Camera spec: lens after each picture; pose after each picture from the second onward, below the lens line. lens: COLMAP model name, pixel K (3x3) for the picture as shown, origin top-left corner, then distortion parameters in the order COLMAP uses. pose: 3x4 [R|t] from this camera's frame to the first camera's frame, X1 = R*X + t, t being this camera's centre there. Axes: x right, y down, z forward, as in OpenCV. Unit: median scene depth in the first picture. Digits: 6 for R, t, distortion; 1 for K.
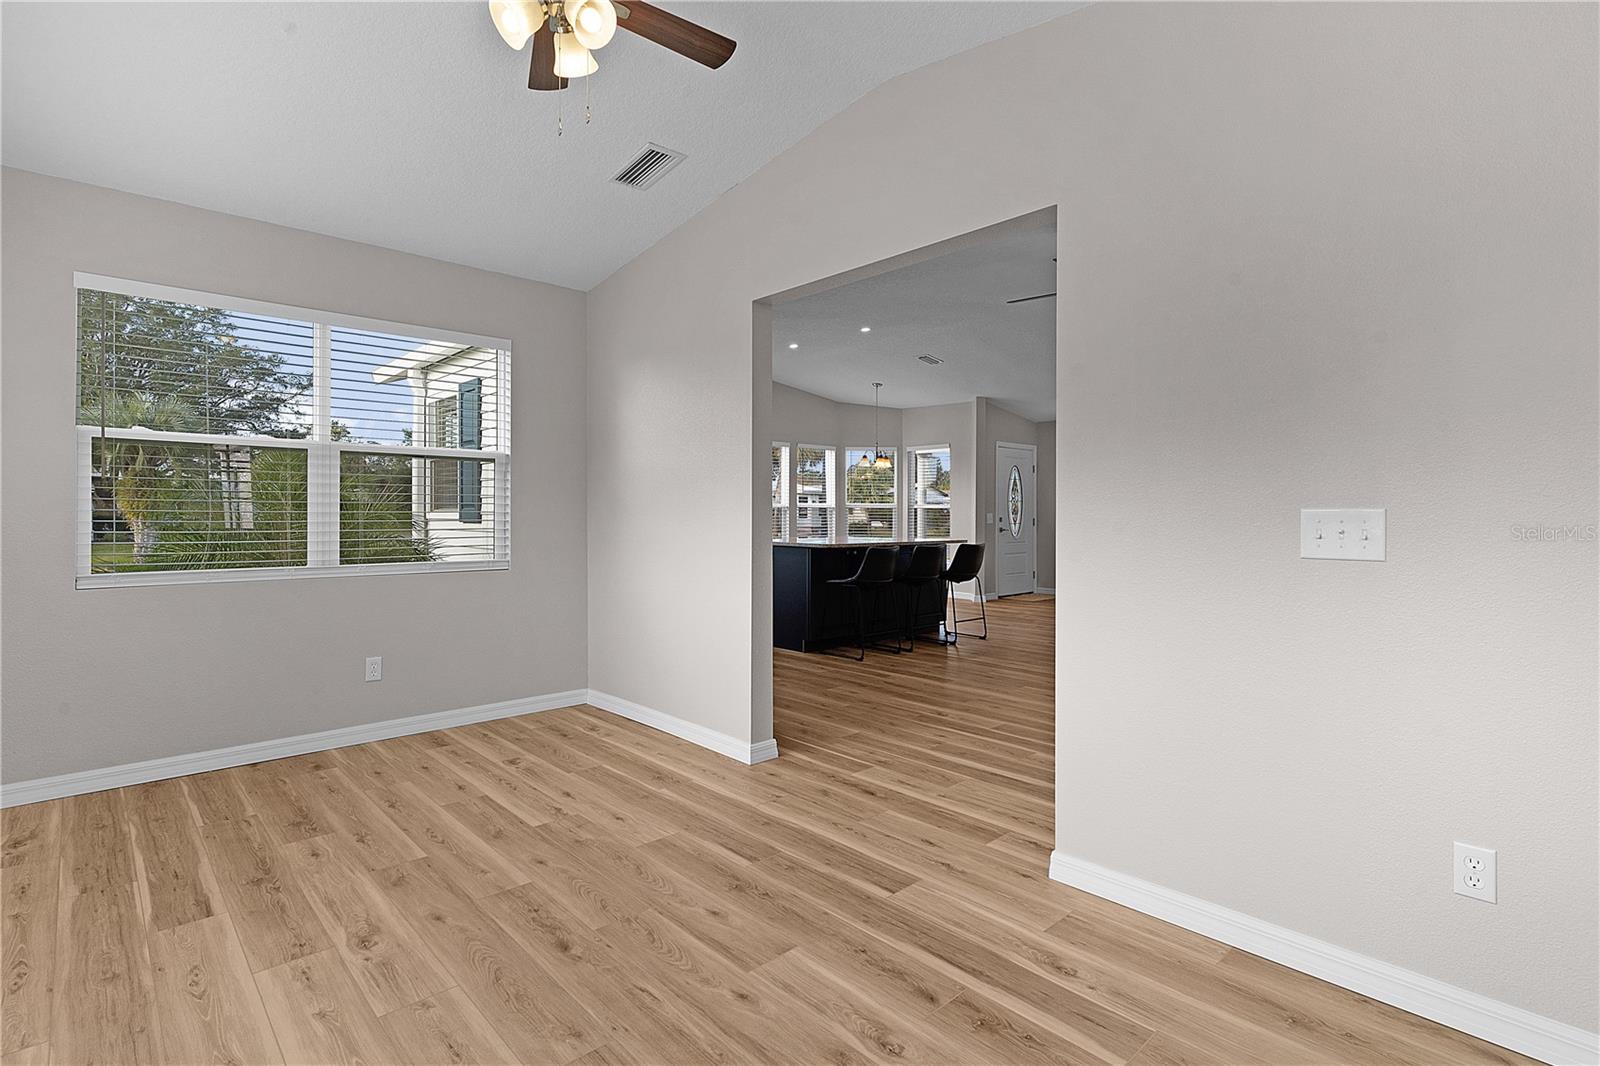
lens RADIAL K [[773.1, 0, 802.5], [0, 773.1, 516.8], [0, 0, 1]] dist [0.003845, -0.000710]
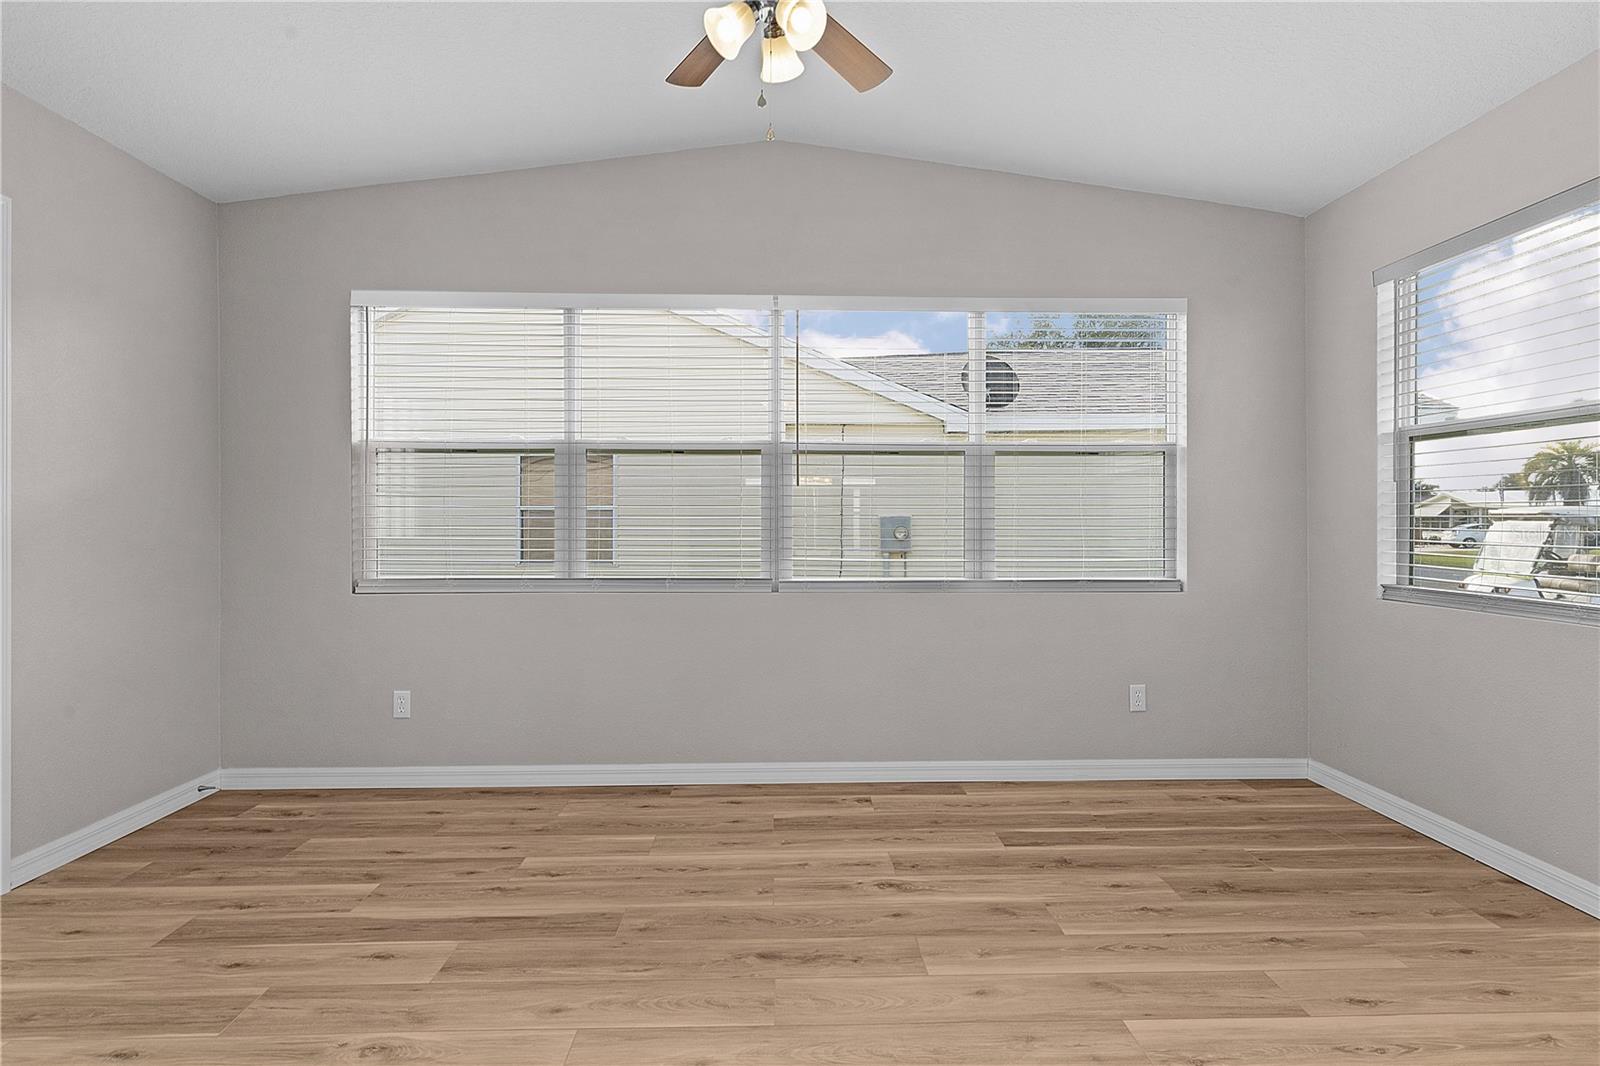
lens RADIAL K [[773.1, 0, 801.1], [0, 773.1, 526.9], [0, 0, 1]] dist [0.003845, -0.000710]
pose [[-0.659080, 0.005381, -0.752054, 0.301821], [-0.003440, 0.999942, 0.010169, -0.004701], [0.752065, 0.009289, -0.659023, 1.246929]]
